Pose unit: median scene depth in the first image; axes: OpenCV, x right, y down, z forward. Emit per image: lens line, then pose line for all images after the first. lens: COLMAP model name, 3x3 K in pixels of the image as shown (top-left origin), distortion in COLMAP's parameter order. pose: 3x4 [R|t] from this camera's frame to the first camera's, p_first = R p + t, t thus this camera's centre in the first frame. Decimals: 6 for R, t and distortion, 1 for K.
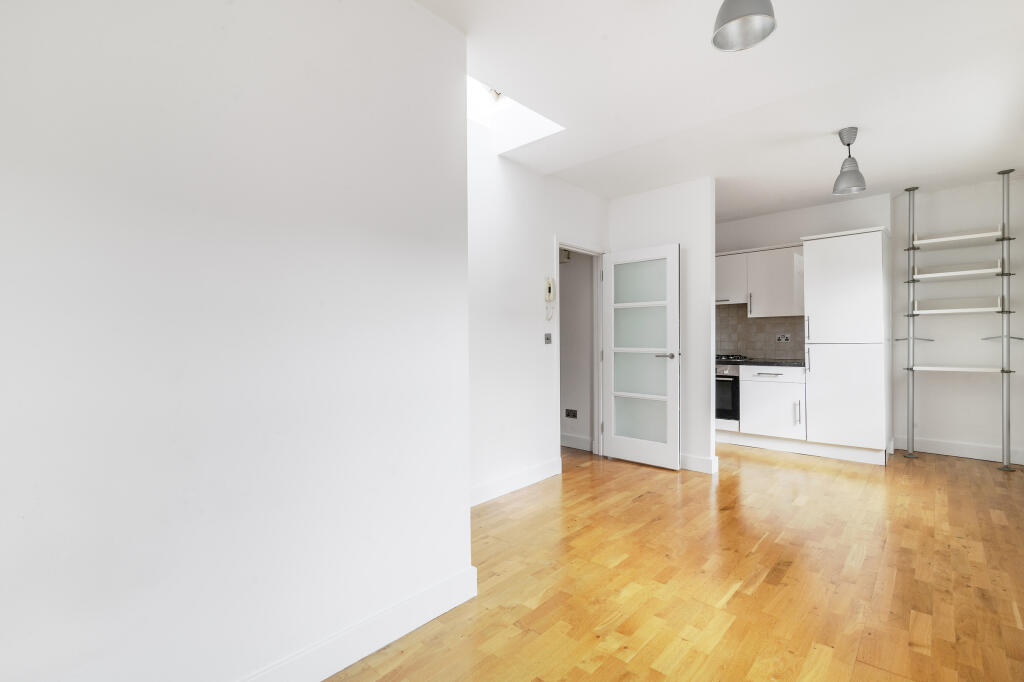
lens RADIAL K [[466.4, 0, 505.1], [0, 466.4, 338.7], [0, 0, 1]] dist [0.001608, -0.000011]
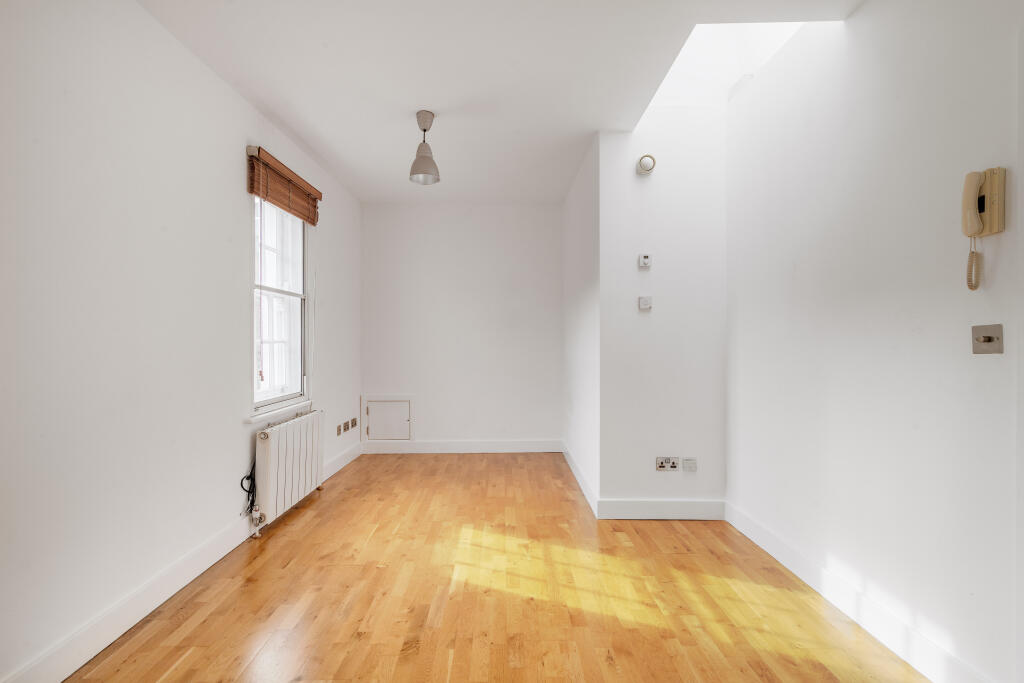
lens RADIAL K [[466.4, 0, 505.1], [0, 466.4, 339.2], [0, 0, 1]] dist [0.001608, -0.000011]
pose [[-0.724000, 0.008199, -0.689751, 0.616221], [0.005710, 0.999966, 0.005894, -0.004382], [0.689776, 0.000329, -0.724022, 1.012344]]
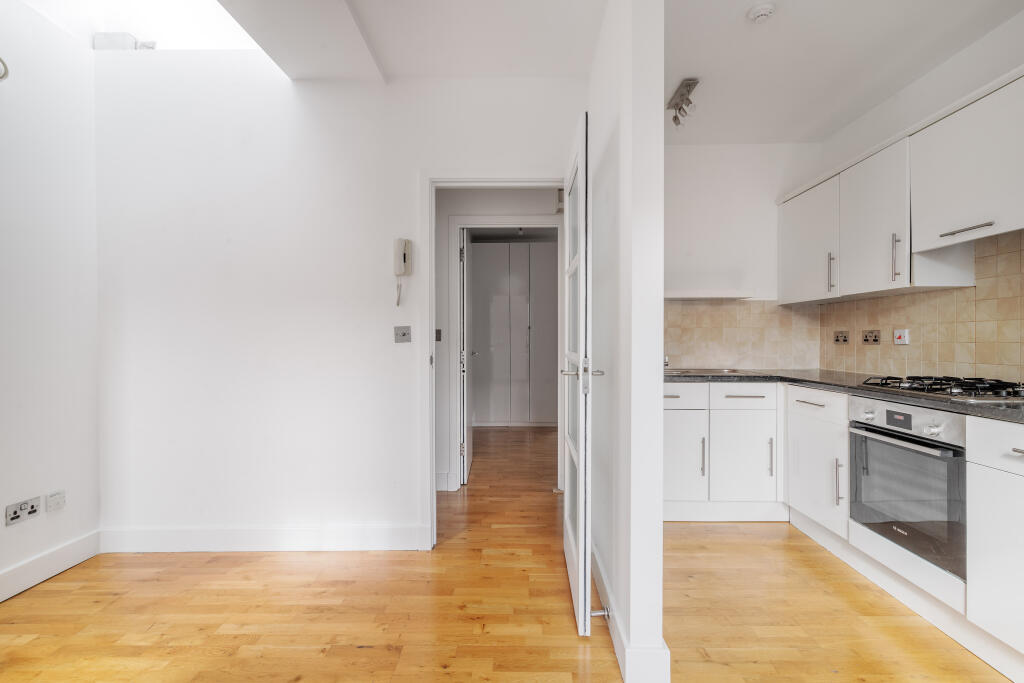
lens RADIAL K [[457.7, 0, 515.7], [0, 457.7, 338.1], [0, 0, 1]] dist [-0.001790, -0.000414]
pose [[0.676327, 0.001878, -0.736599, 0.667060], [-0.006018, 0.999977, -0.002976, 0.006334], [0.736577, 0.006446, 0.676323, 0.691501]]
